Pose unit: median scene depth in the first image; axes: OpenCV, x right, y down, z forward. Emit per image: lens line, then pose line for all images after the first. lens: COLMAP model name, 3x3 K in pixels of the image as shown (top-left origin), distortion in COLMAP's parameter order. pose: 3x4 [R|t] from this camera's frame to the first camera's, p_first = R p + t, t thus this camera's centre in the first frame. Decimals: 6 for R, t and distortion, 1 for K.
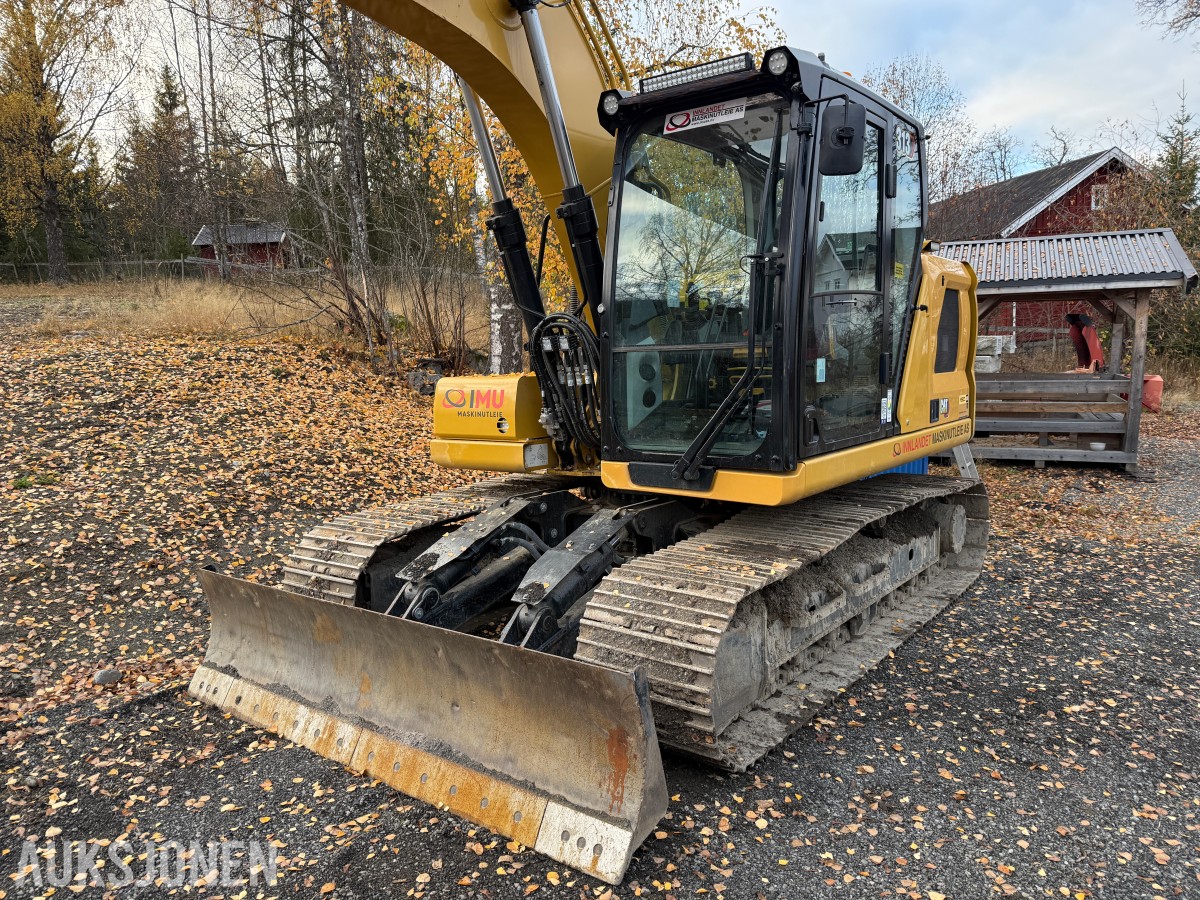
lens RADIAL K [[830.0, 0, 598.2], [0, 830.0, 452.4], [0, 0, 1]] dist [0.112913, -0.181170]
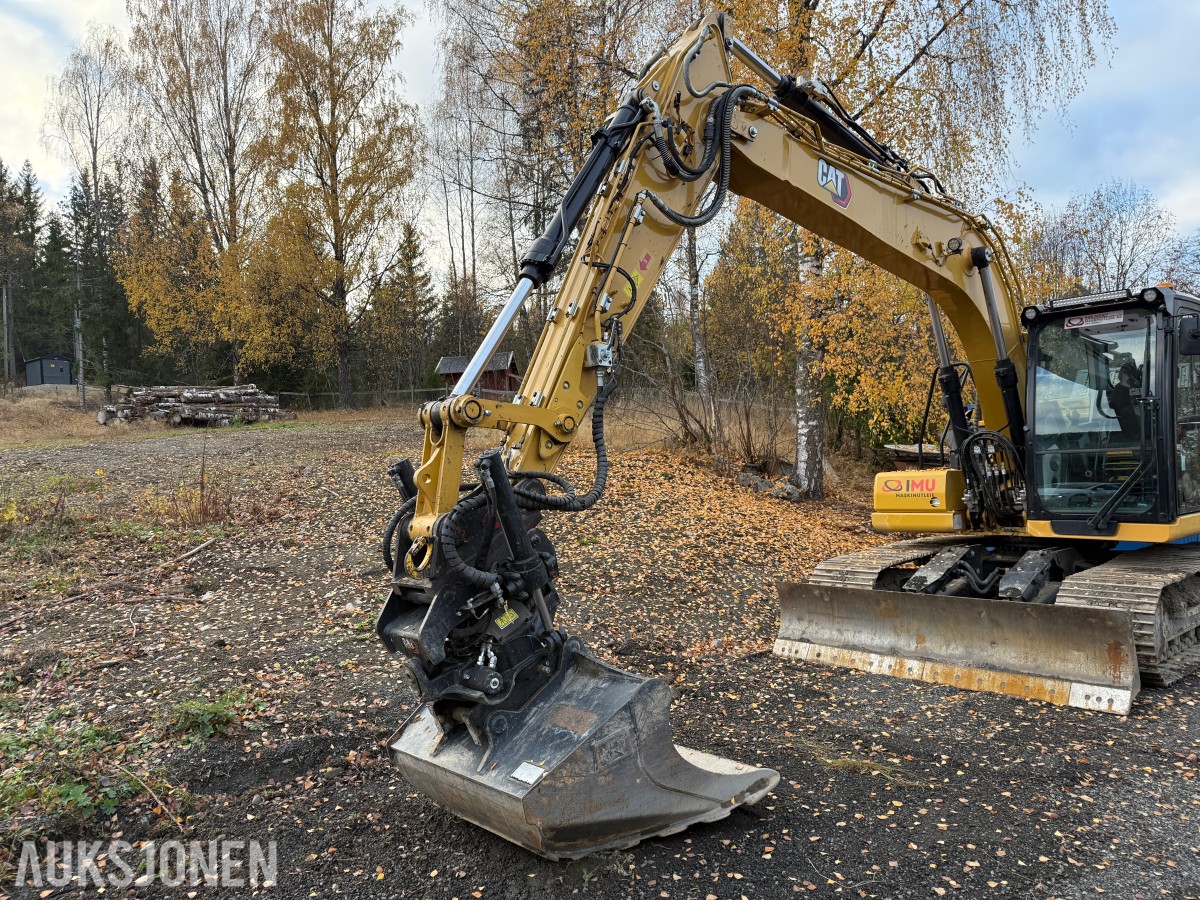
lens RADIAL K [[835.2, 0, 600.0], [0, 835.2, 450.0], [0, 0, 1]] dist [0.057725, -0.077935]
pose [[0.982110, -0.012347, -0.187904, -0.434203], [-0.012974, 0.991040, -0.132931, 0.089086], [0.187862, 0.132990, 0.973150, -0.671252]]
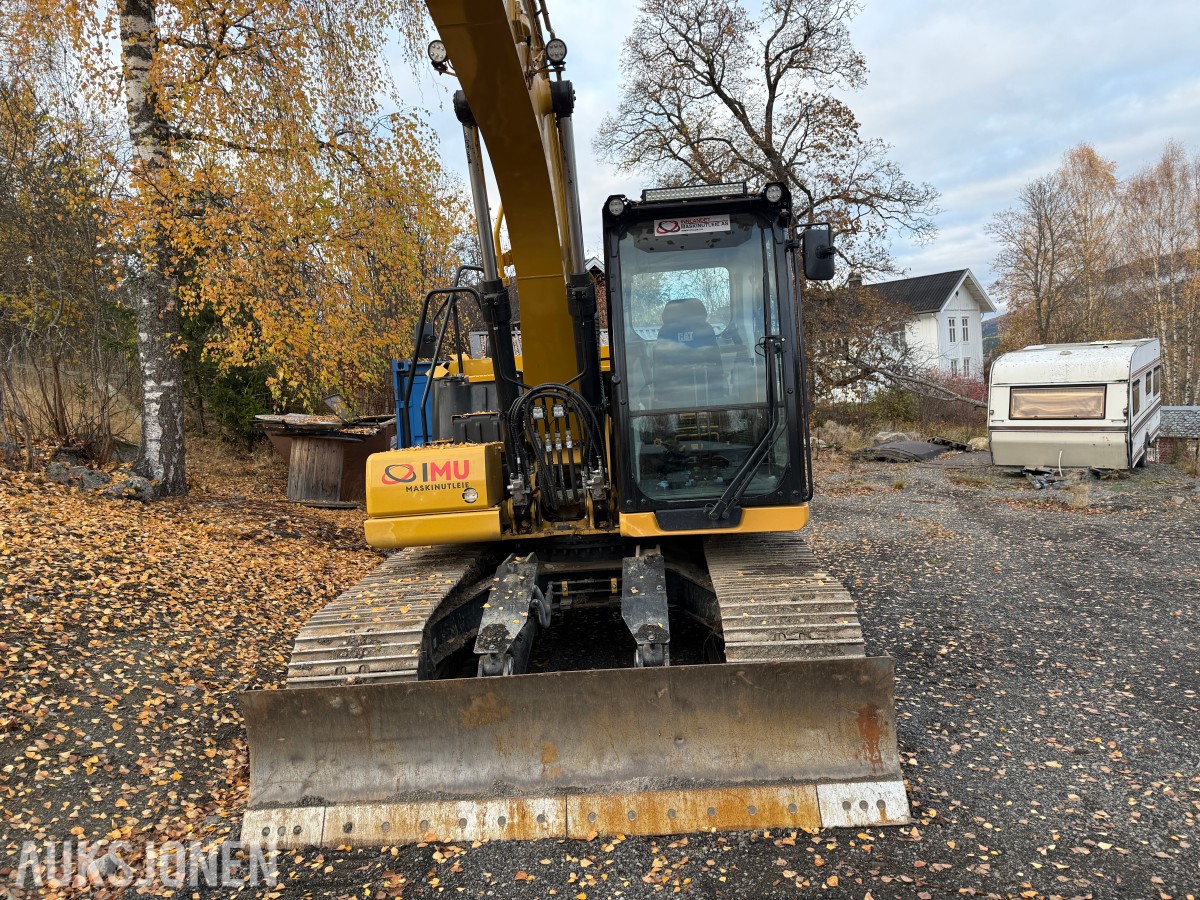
lens RADIAL K [[835.2, 0, 600.0], [0, 835.2, 450.0], [0, 0, 1]] dist [0.057725, -0.077935]
pose [[0.824019, -0.053475, 0.564033, -0.549326], [0.107379, 0.992233, -0.062803, -0.007213], [-0.556294, 0.112316, 0.823360, 0.080572]]
